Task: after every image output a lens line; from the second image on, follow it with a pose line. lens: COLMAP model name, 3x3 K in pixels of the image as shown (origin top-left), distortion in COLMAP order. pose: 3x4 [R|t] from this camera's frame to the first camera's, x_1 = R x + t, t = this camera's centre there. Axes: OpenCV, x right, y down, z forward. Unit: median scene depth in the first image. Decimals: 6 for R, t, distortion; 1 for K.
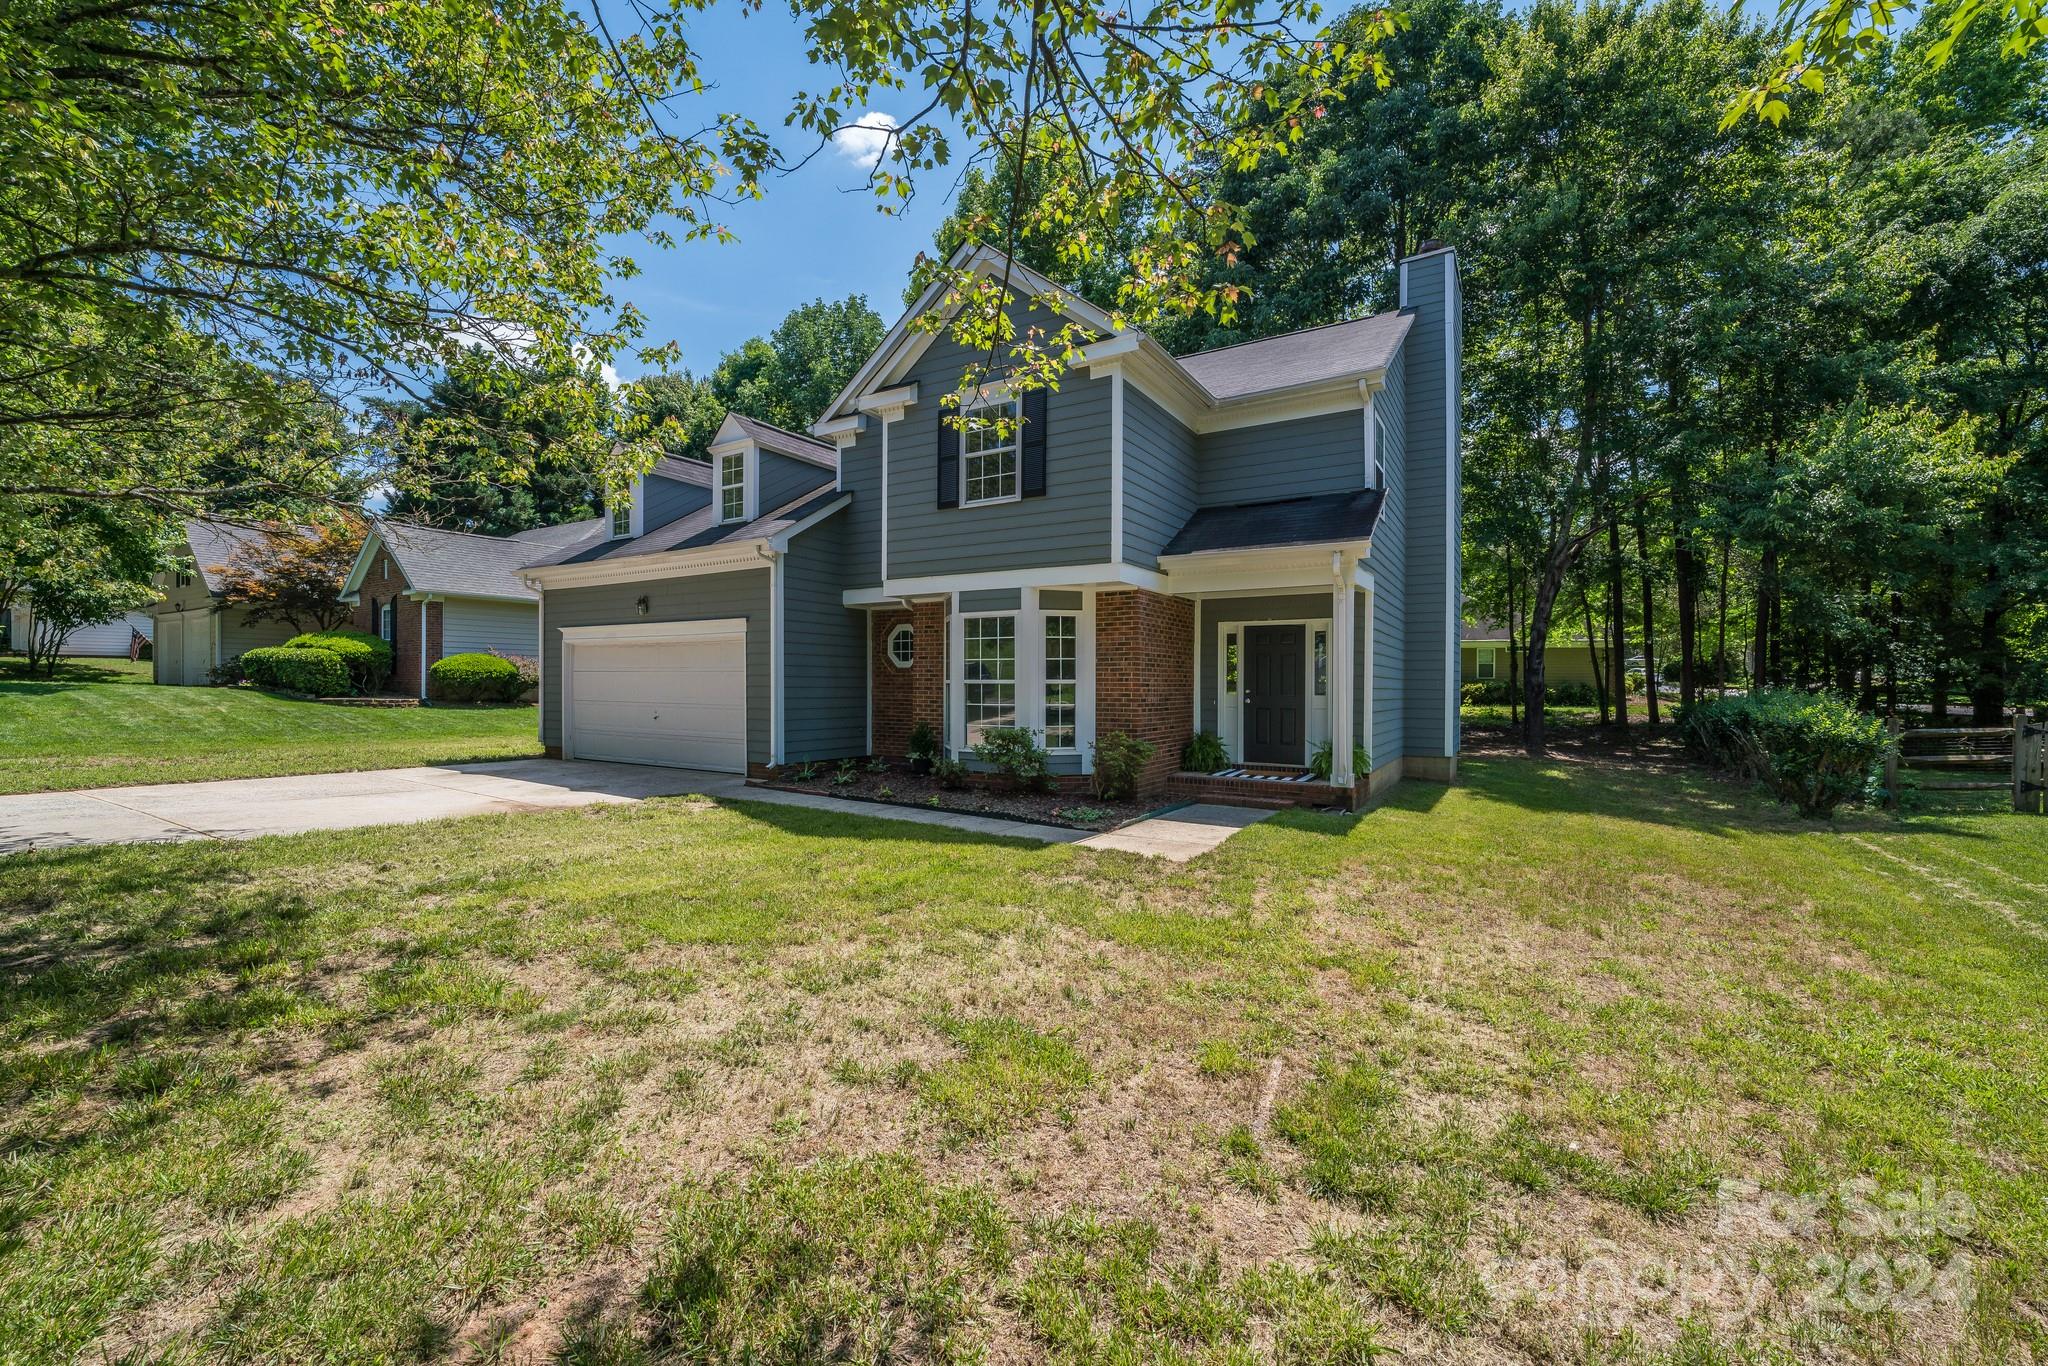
lens RADIAL K [[844.4, 0, 1006.0], [0, 844.4, 662.3], [0, 0, 1]] dist [-0.005817, -0.000779]
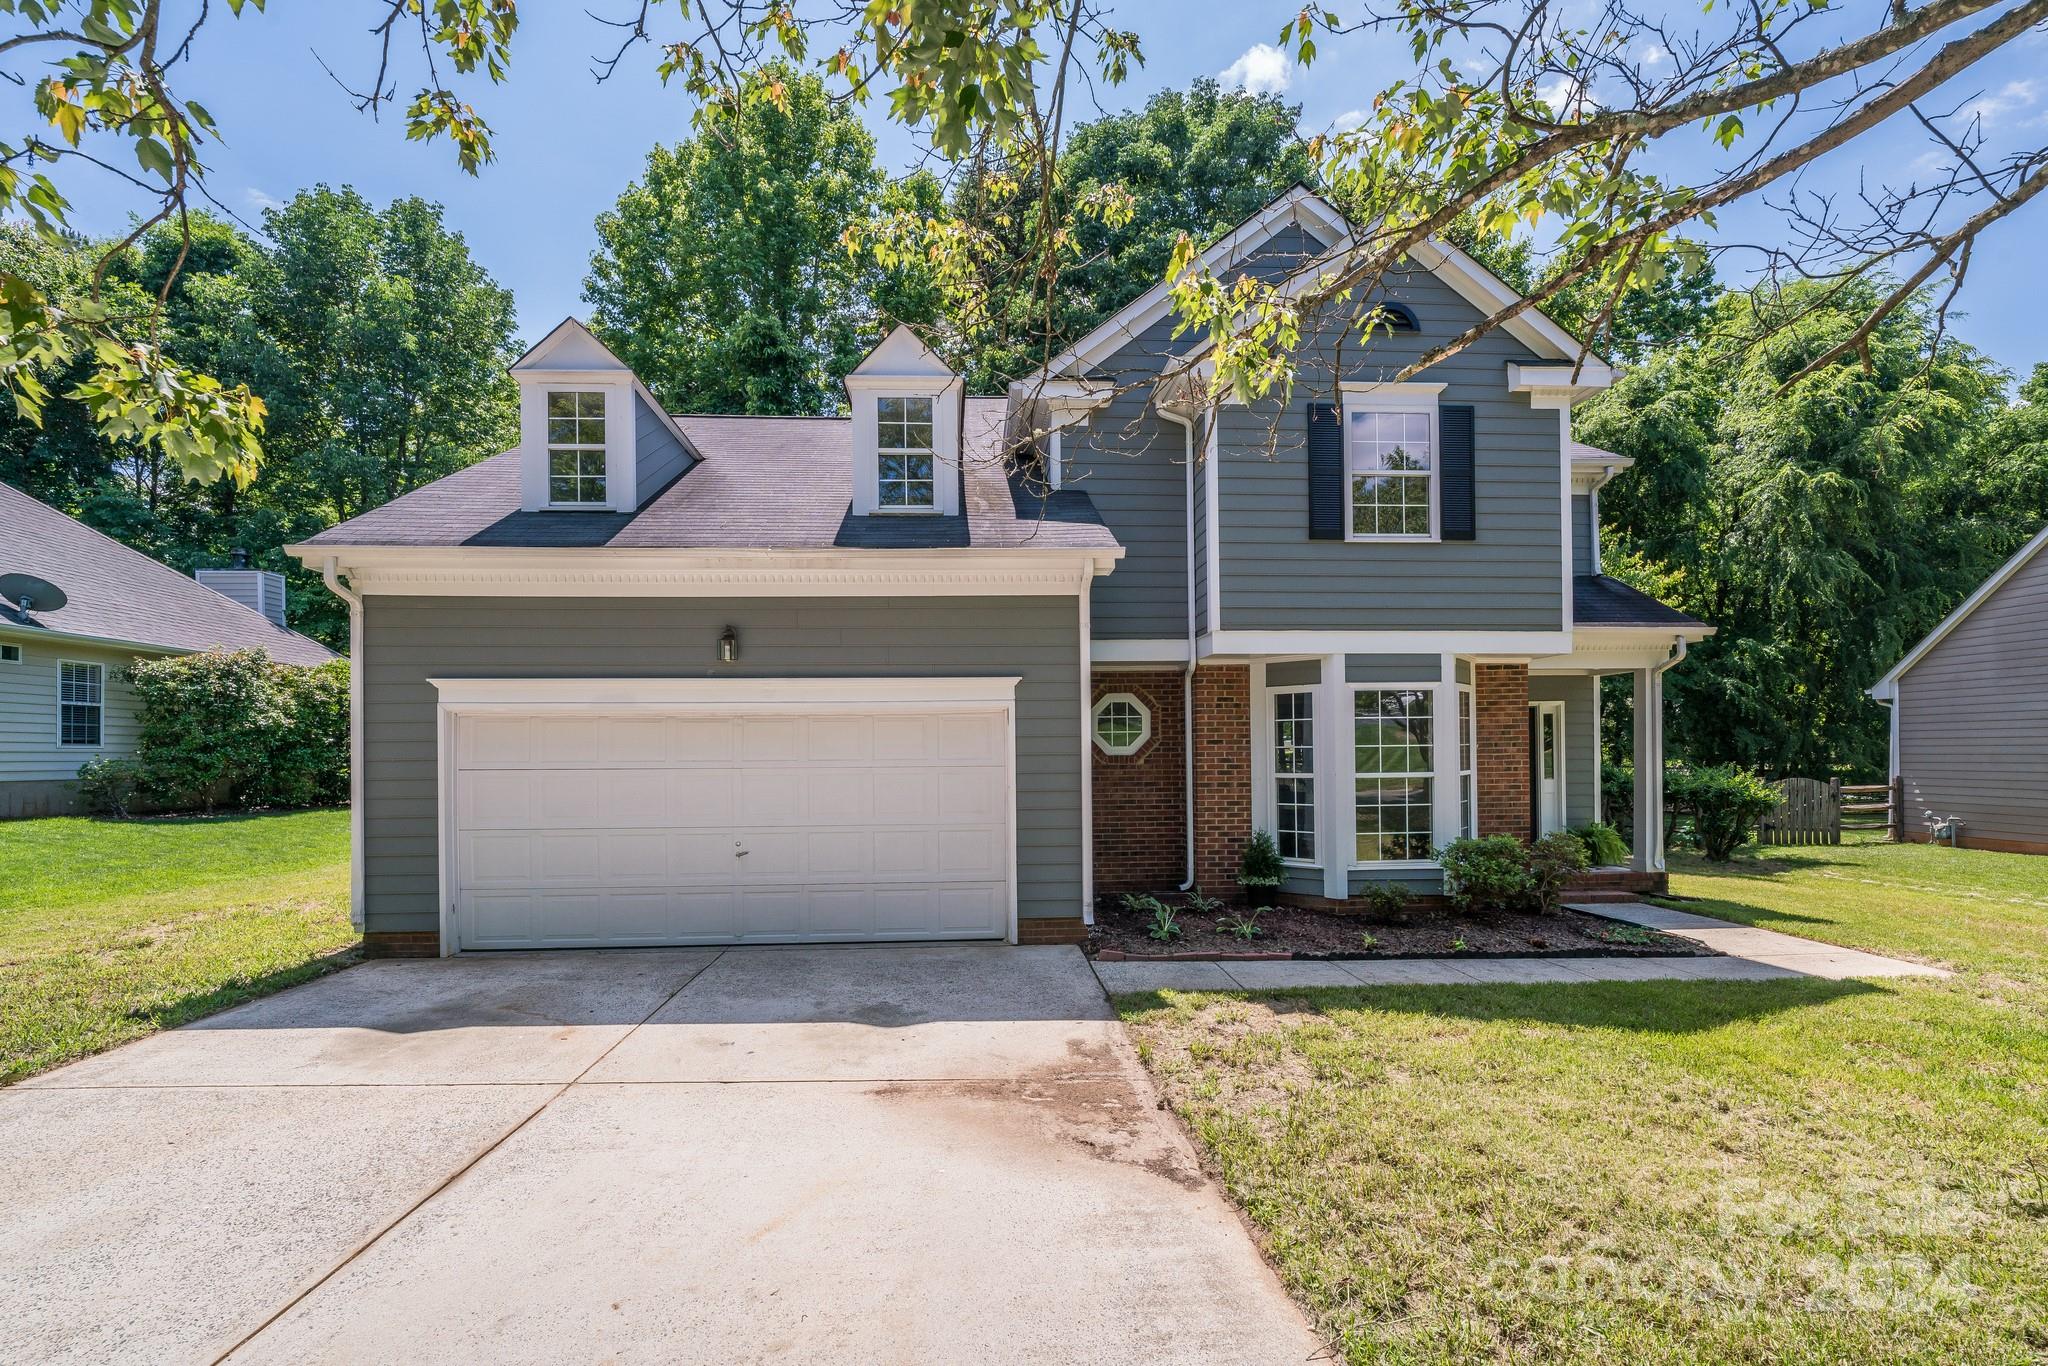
lens RADIAL K [[878.8, 0, 1020.7], [0, 878.8, 729.9], [0, 0, 1]] dist [-0.000187, -0.000058]
pose [[0.799865, 0.006380, 0.600146, -0.738660], [0.002198, 0.999906, -0.013559, -0.007282], [-0.600176, 0.012165, 0.799775, 0.553893]]
